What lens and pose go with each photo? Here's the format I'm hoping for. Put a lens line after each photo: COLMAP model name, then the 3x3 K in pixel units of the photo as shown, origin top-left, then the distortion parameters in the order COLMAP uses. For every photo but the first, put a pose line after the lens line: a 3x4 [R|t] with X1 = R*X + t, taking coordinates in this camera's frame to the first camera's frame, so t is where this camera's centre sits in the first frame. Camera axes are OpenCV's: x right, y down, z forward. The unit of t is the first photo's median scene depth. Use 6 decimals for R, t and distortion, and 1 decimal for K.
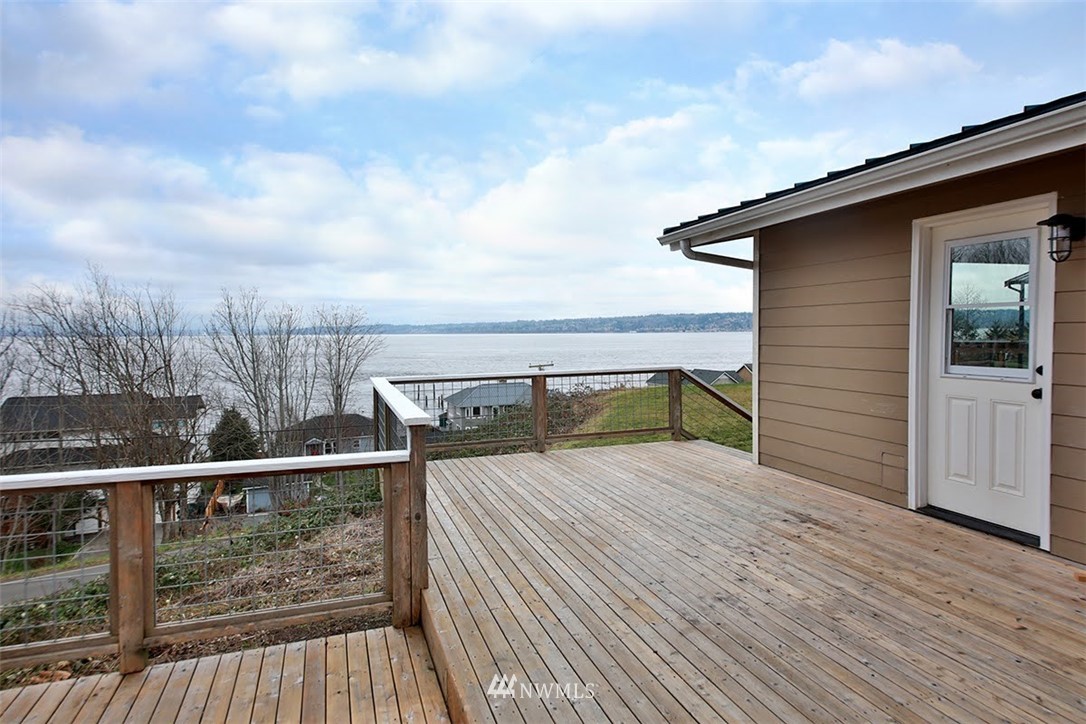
lens RADIAL K [[605.9, 0, 543.0], [0, 605.9, 362.0], [0, 0, 1]] dist [0.041379, 0.000153]
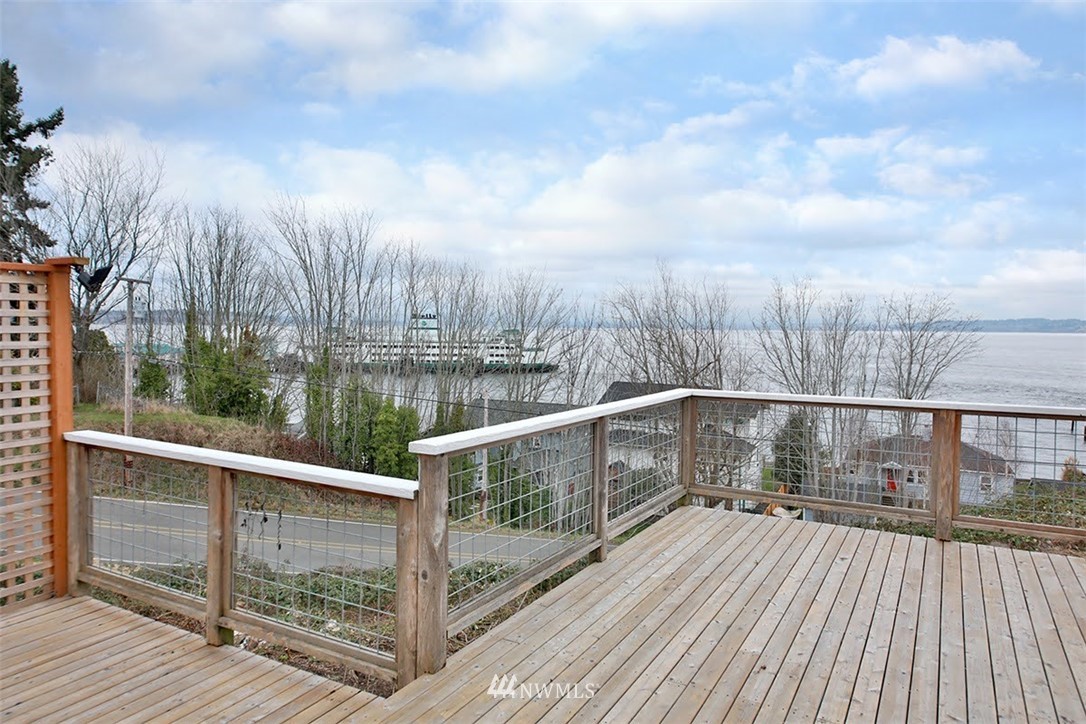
lens RADIAL K [[727.4, 0, 544.7], [0, 727.4, 375.7], [0, 0, 1]] dist [0.033002, -0.005987]
pose [[0.662085, 0.068921, -0.746253, 0.238093], [-0.055696, 0.997534, 0.042715, -0.017060], [0.747356, 0.013282, 0.664291, 0.219468]]
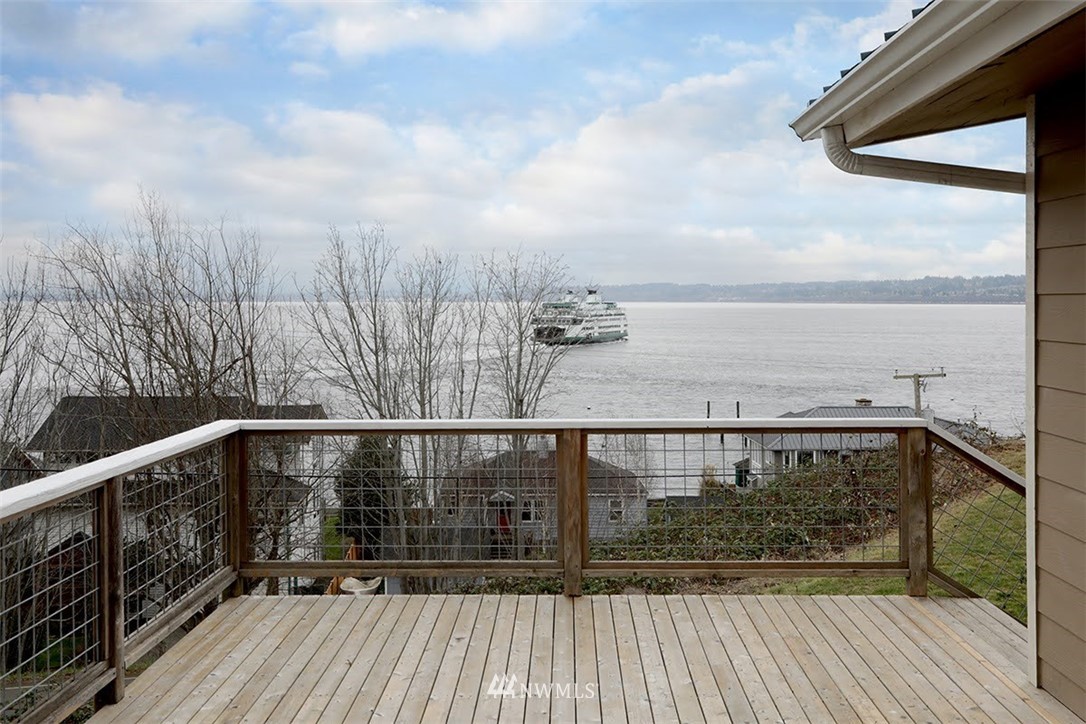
lens RADIAL K [[1167.8, 0, 563.8], [0, 1167.8, 320.4], [0, 0, 1]] dist [0.021460, 0.021832]
pose [[0.941172, 0.018024, -0.337448, 0.260520], [-0.028329, 0.999270, -0.025637, -0.033914], [0.336739, 0.033689, 0.940995, 0.144450]]
